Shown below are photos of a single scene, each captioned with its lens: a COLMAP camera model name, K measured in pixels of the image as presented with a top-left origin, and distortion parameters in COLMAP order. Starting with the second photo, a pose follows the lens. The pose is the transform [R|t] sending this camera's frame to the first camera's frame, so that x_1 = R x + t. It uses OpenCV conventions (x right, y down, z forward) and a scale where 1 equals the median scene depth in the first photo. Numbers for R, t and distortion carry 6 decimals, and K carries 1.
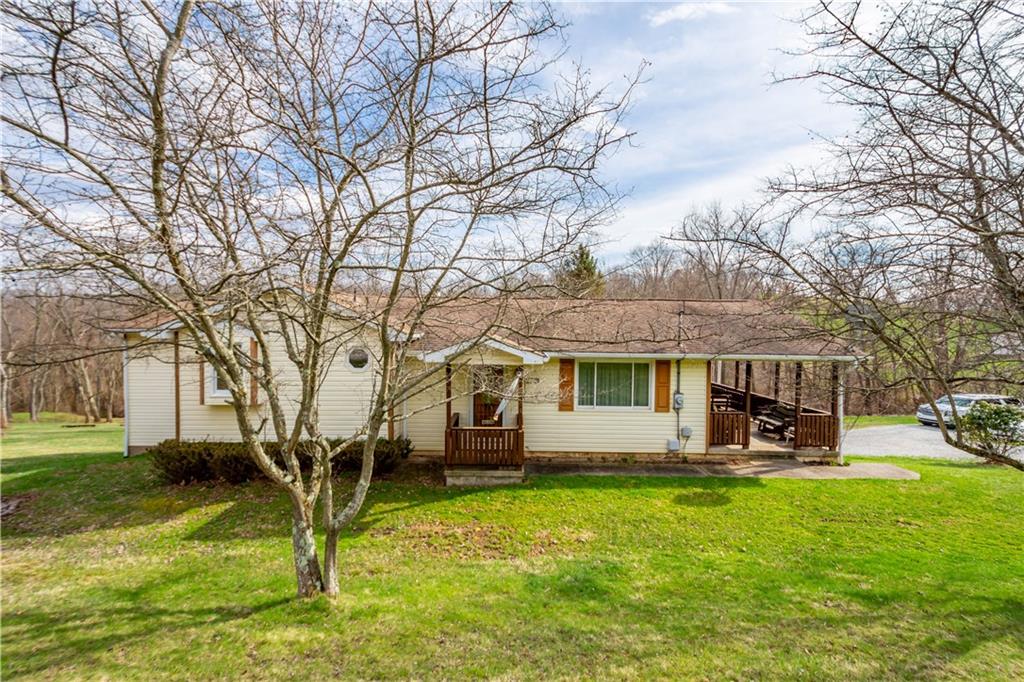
lens RADIAL K [[429.3, 0, 512.0], [0, 429.3, 341.0], [0, 0, 1]] dist [0.000540, 0.000071]
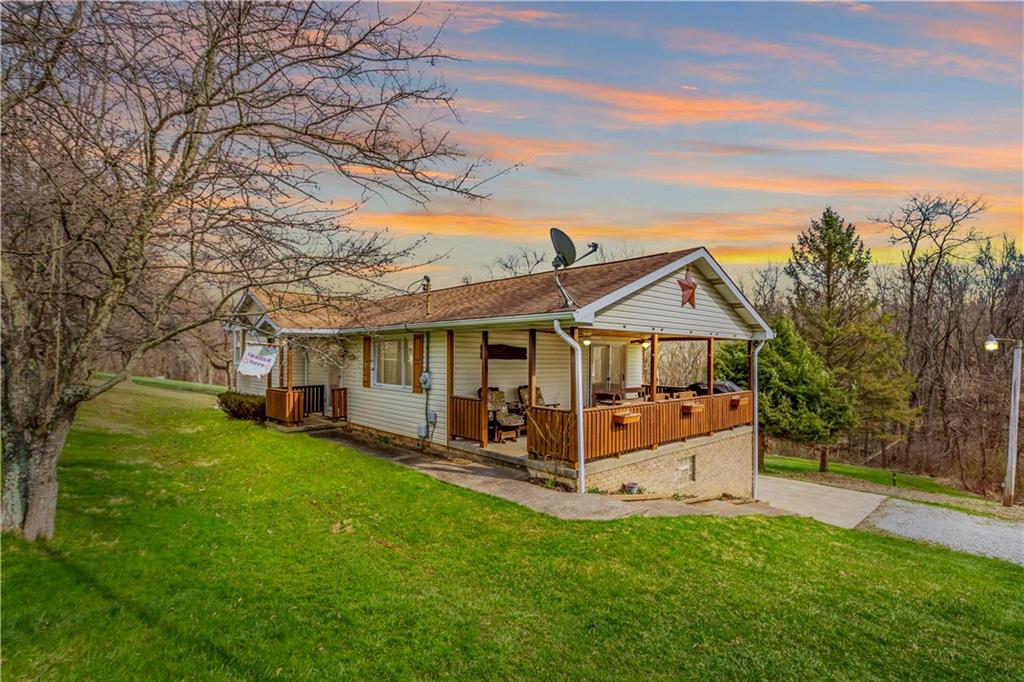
lens RADIAL K [[473.1, 0, 510.9], [0, 473.1, 359.8], [0, 0, 1]] dist [-0.000219, -0.000019]
pose [[0.693057, -0.002480, -0.720878, 1.190814], [-0.013413, 0.999777, -0.016334, 0.111092], [0.720758, 0.020990, 0.692869, 0.460446]]
